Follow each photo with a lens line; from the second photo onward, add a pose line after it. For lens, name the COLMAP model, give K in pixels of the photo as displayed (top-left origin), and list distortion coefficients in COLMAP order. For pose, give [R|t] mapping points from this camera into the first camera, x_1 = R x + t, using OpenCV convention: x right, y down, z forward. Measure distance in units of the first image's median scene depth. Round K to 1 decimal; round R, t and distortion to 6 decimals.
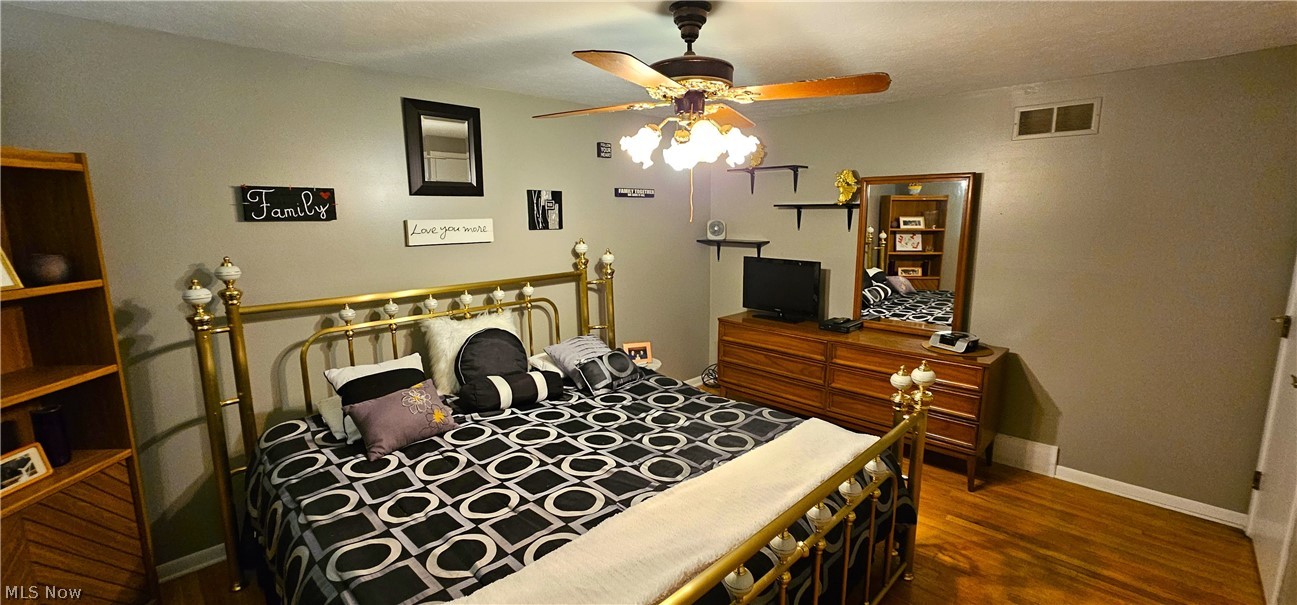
lens RADIAL K [[543.9, 0, 647.6], [0, 543.9, 293.9], [0, 0, 1]] dist [0.001403, -0.000145]
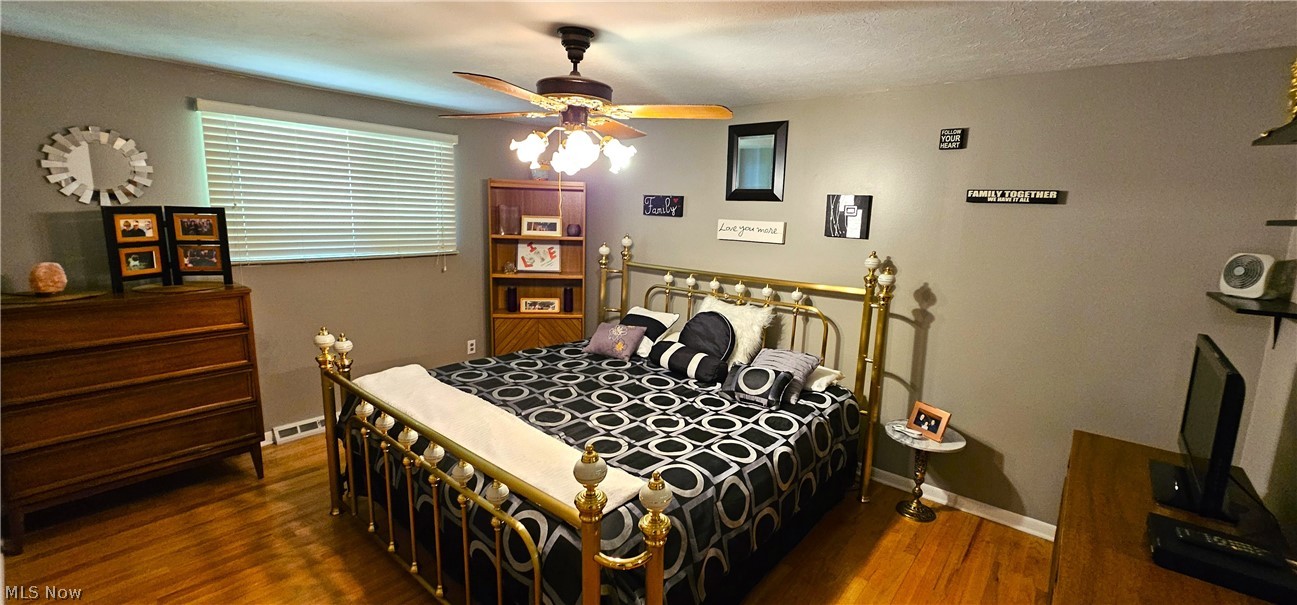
lens RADIAL K [[530.7, 0, 652.1], [0, 530.7, 298.9], [0, 0, 1]] dist [0.000652, -0.001014]
pose [[0.076049, 0.172381, -0.982090, 0.879562], [-0.186221, 0.970068, 0.155851, -0.125390], [0.979560, 0.171034, 0.105874, 0.778627]]
